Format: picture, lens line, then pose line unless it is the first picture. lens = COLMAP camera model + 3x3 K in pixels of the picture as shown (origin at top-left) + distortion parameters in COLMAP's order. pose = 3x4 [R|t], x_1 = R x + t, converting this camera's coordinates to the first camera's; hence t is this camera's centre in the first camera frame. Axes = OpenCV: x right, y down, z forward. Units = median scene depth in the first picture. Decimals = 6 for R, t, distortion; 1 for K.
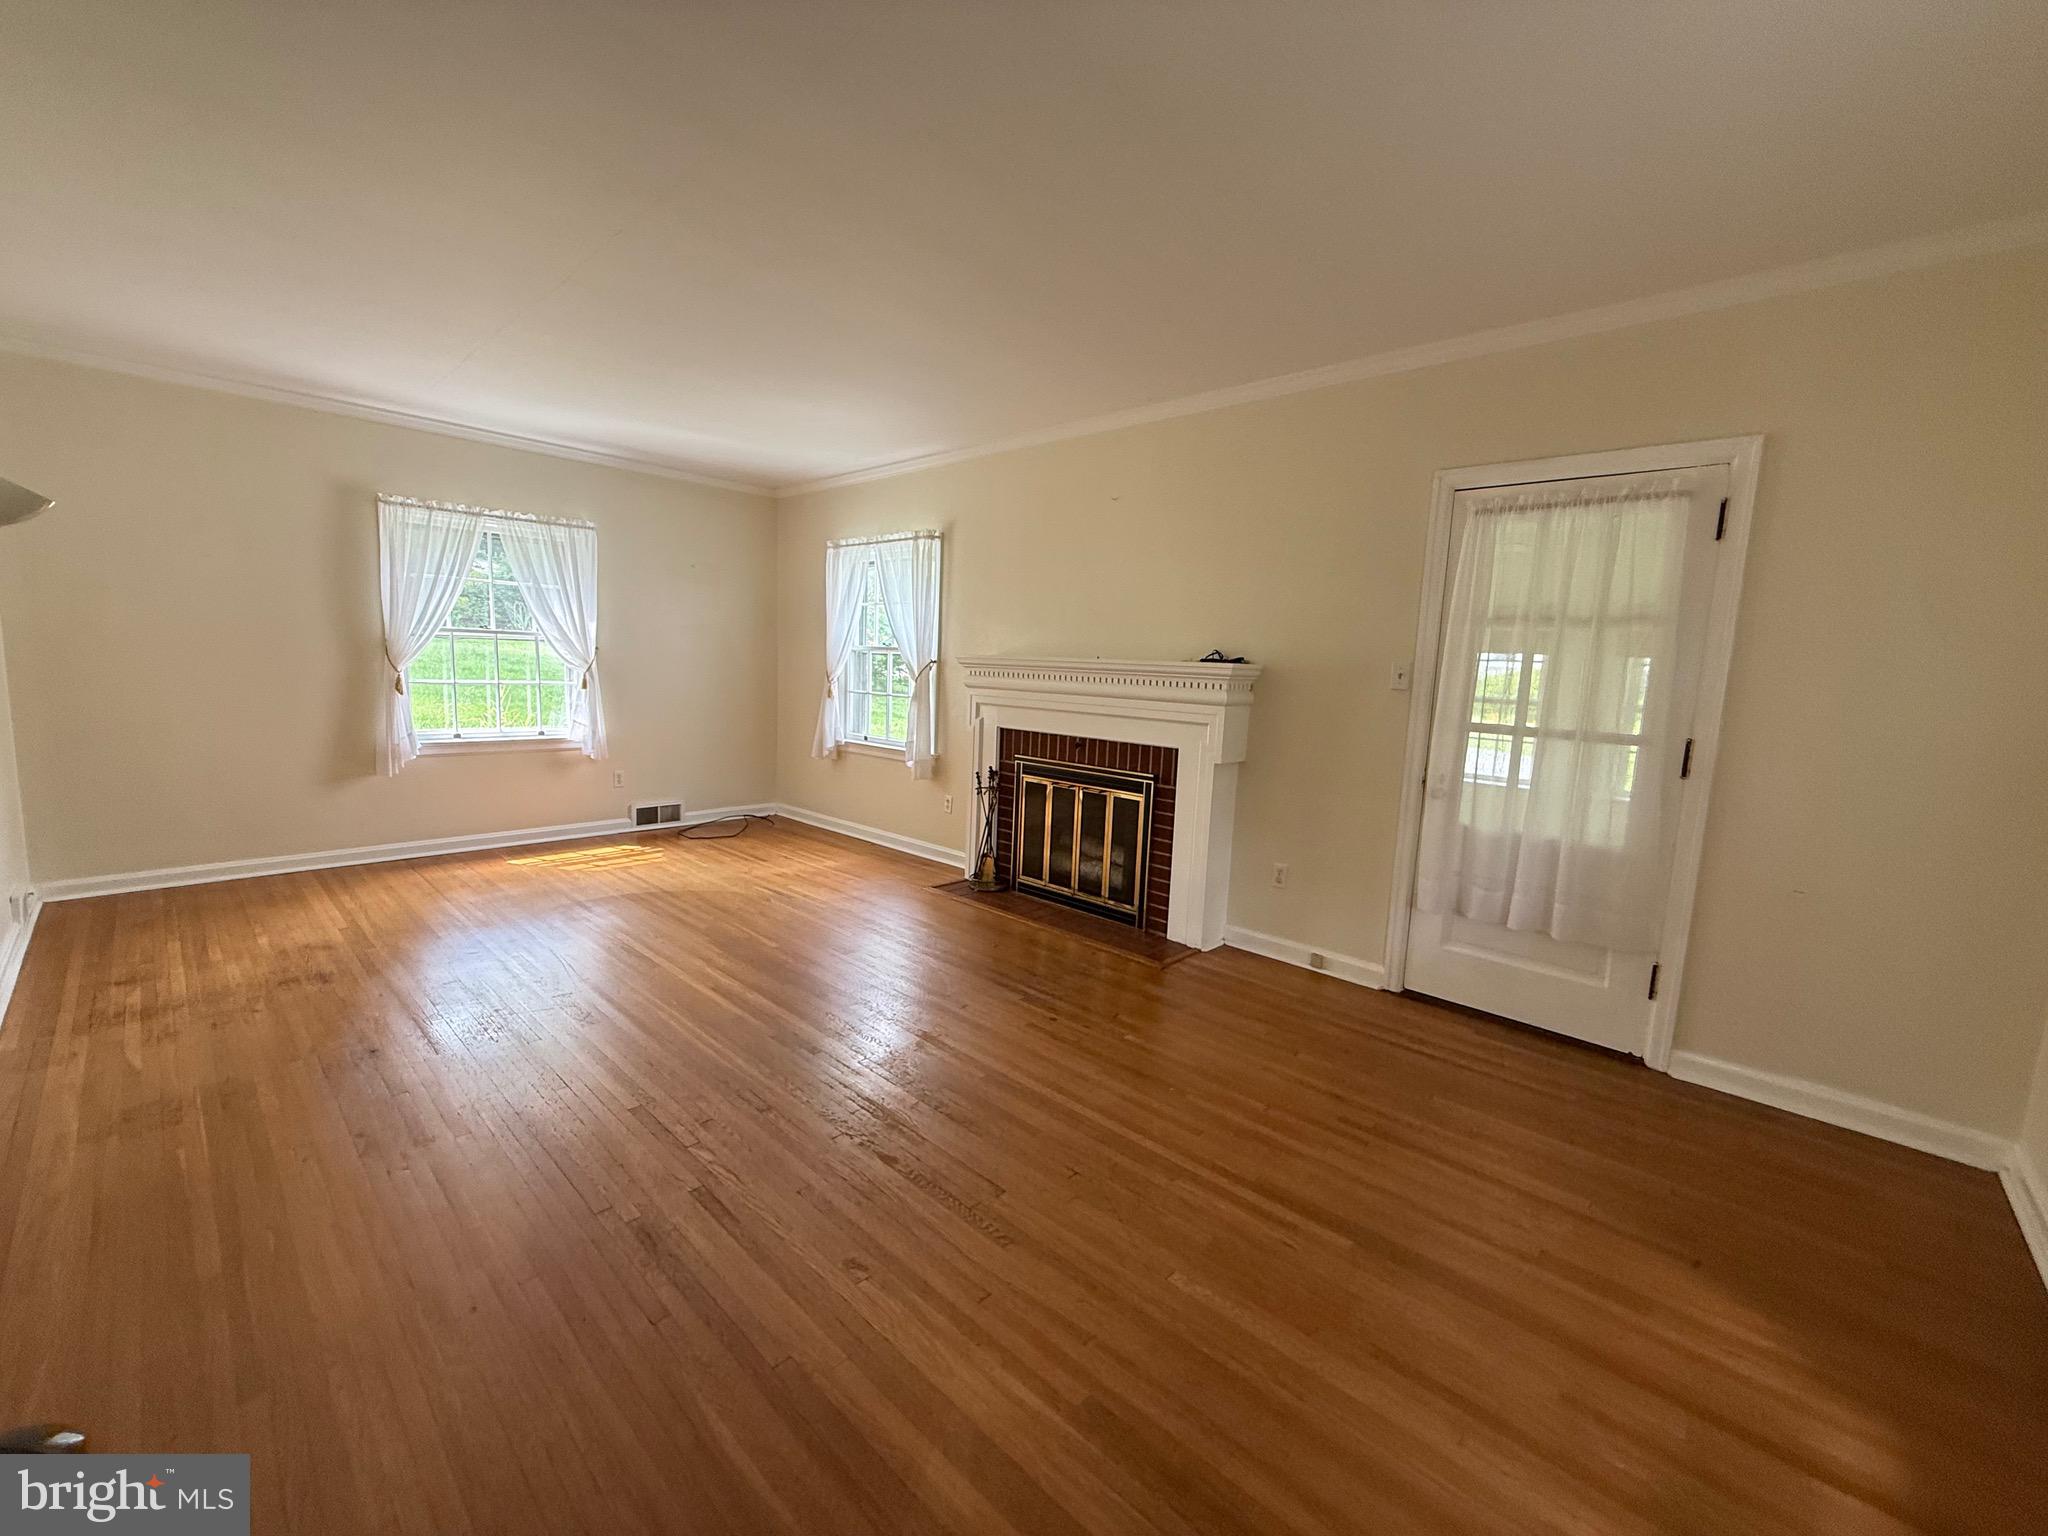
lens RADIAL K [[820.2, 0, 1019.6], [0, 820.2, 766.5], [0, 0, 1]] dist [0.002249, 0.000036]
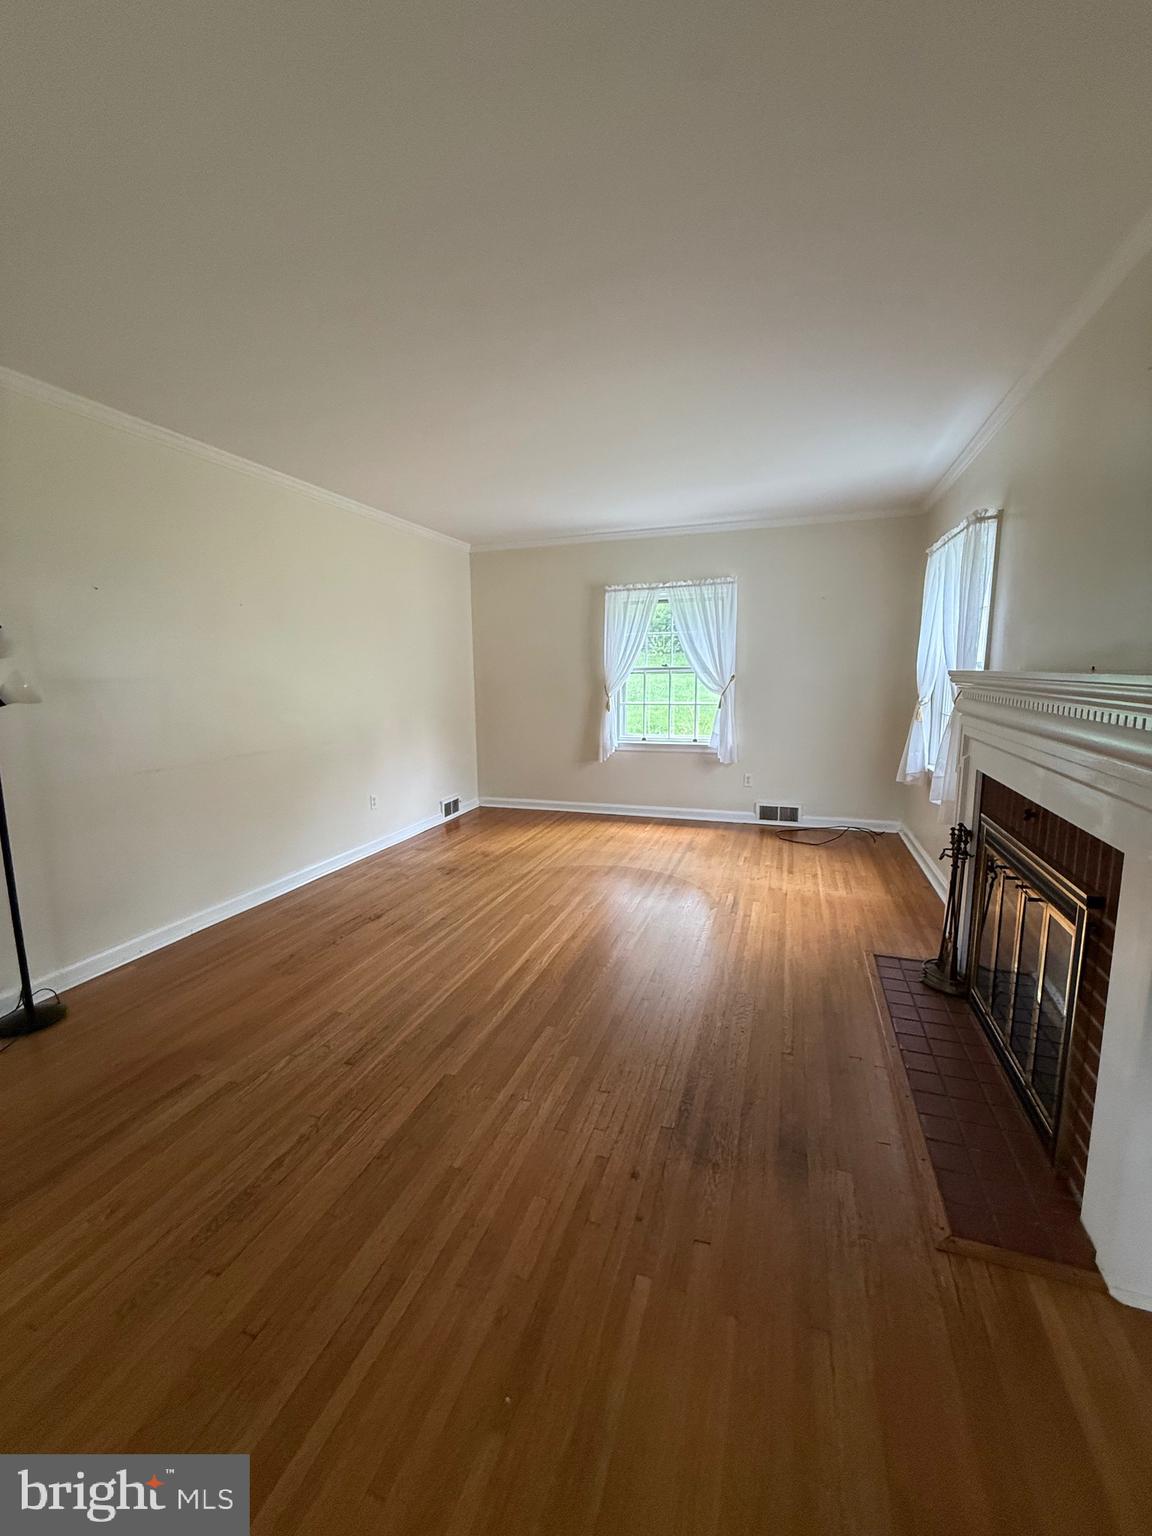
lens RADIAL K [[615.2, 0, 576.3], [0, 615.2, 764.4], [0, 0, 1]] dist [0.002249, 0.000036]
pose [[0.413508, 0.094605, -0.905572, 0.395883], [-0.086345, 0.994179, 0.064434, -0.072863], [0.906397, 0.051548, 0.419270, 0.577082]]
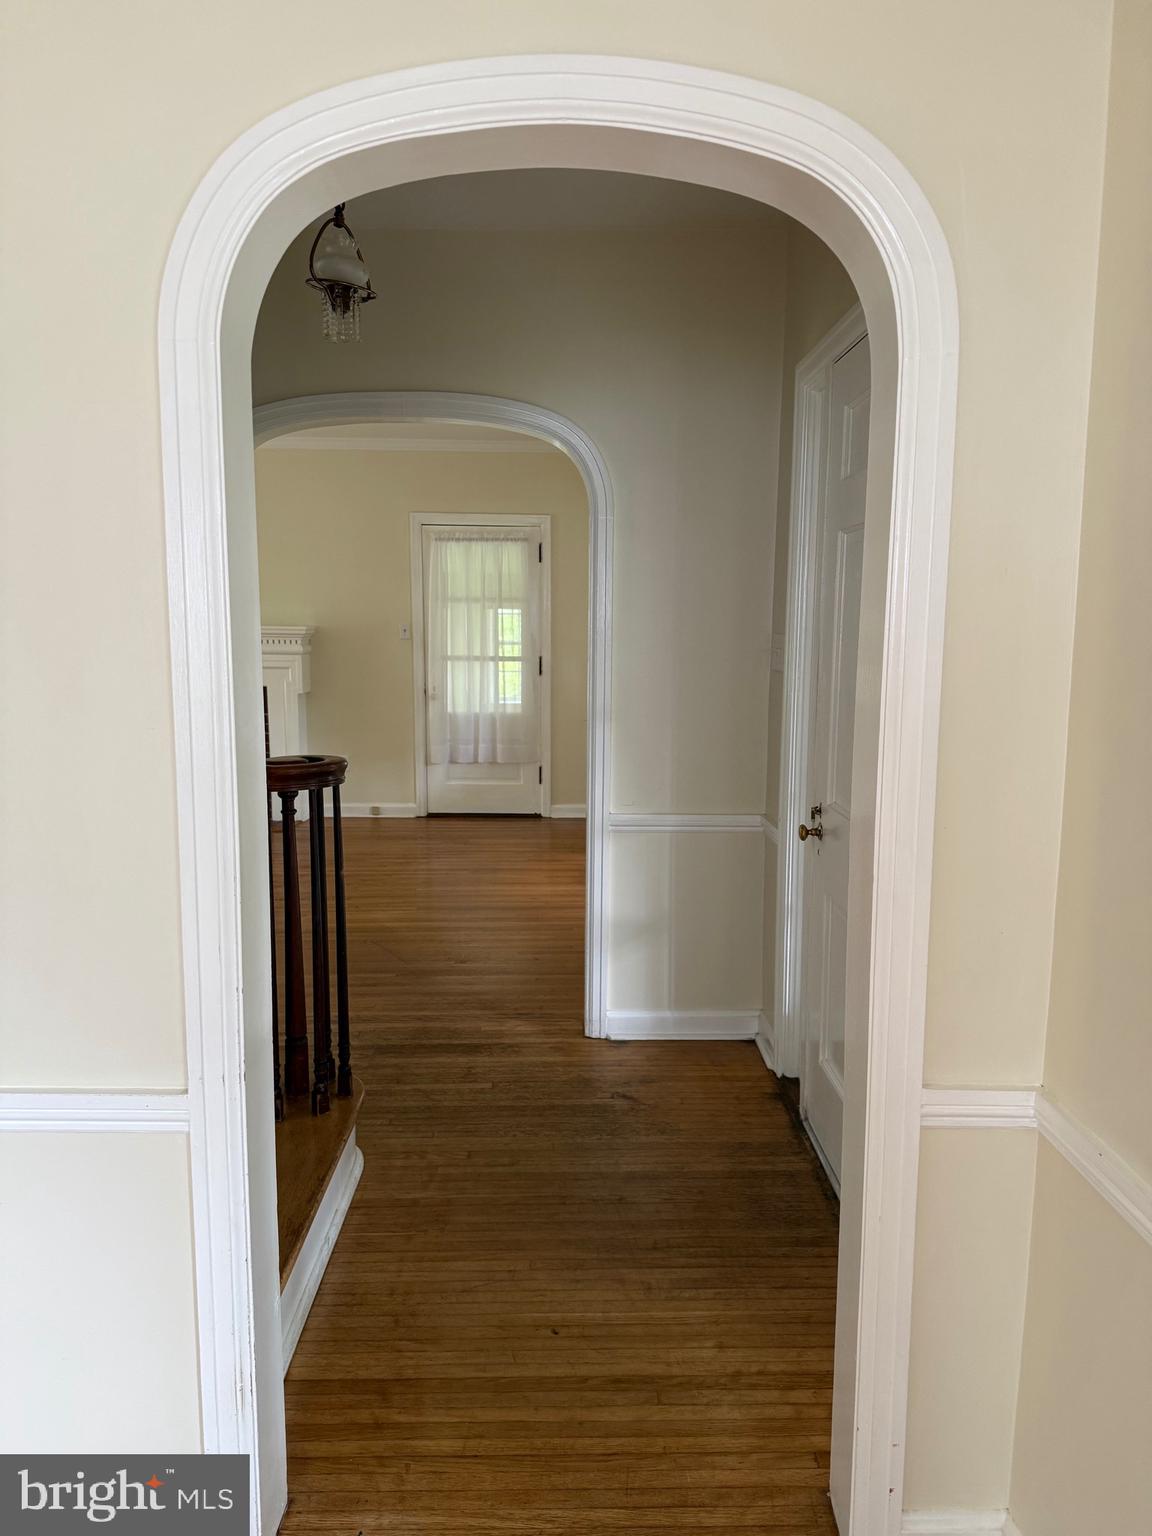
lens RADIAL K [[1078.4, 0, 605.5], [0, 1078.4, 748.8], [0, 0, 1]] dist [0.054255, -0.058095]
pose [[0.717606, -0.118755, 0.686250, -0.735065], [0.110032, 0.992312, 0.056660, 0.046824], [-0.687703, 0.034850, 0.725156, -0.824311]]
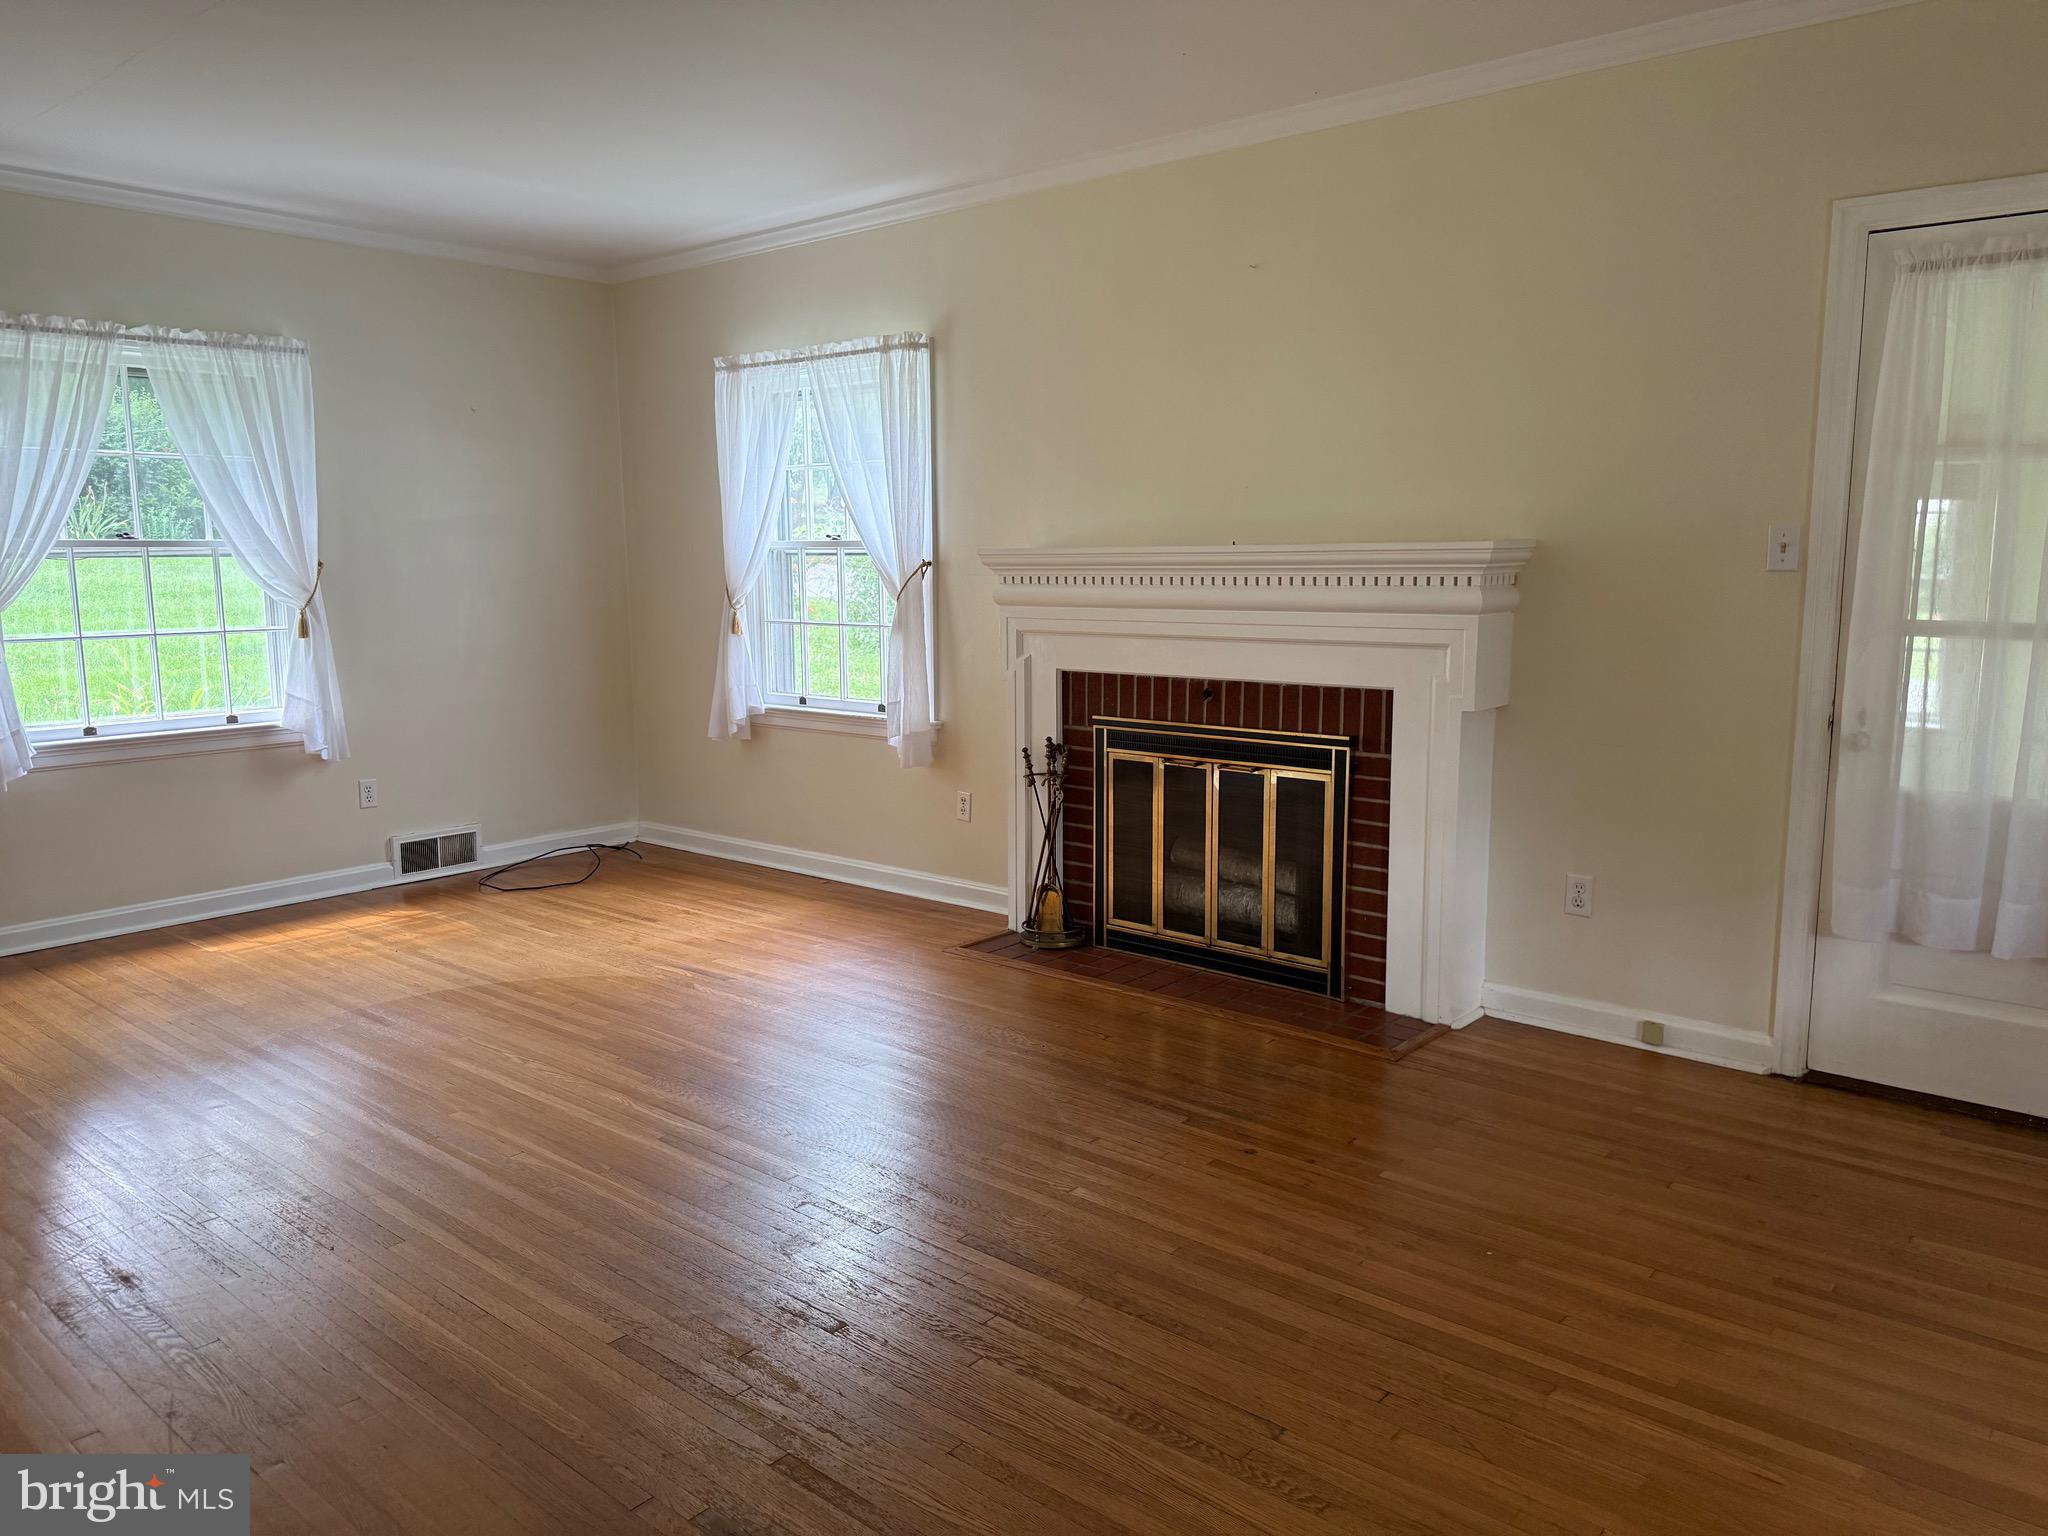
lens RADIAL K [[1437.9, 0, 1005.5], [0, 1437.9, 768.3], [0, 0, 1]] dist [0.054255, -0.058095]
pose [[0.997834, -0.052270, 0.039938, -0.137048], [0.051392, 0.998420, 0.022713, -0.003489], [-0.041062, -0.020611, 0.998944, -0.032017]]
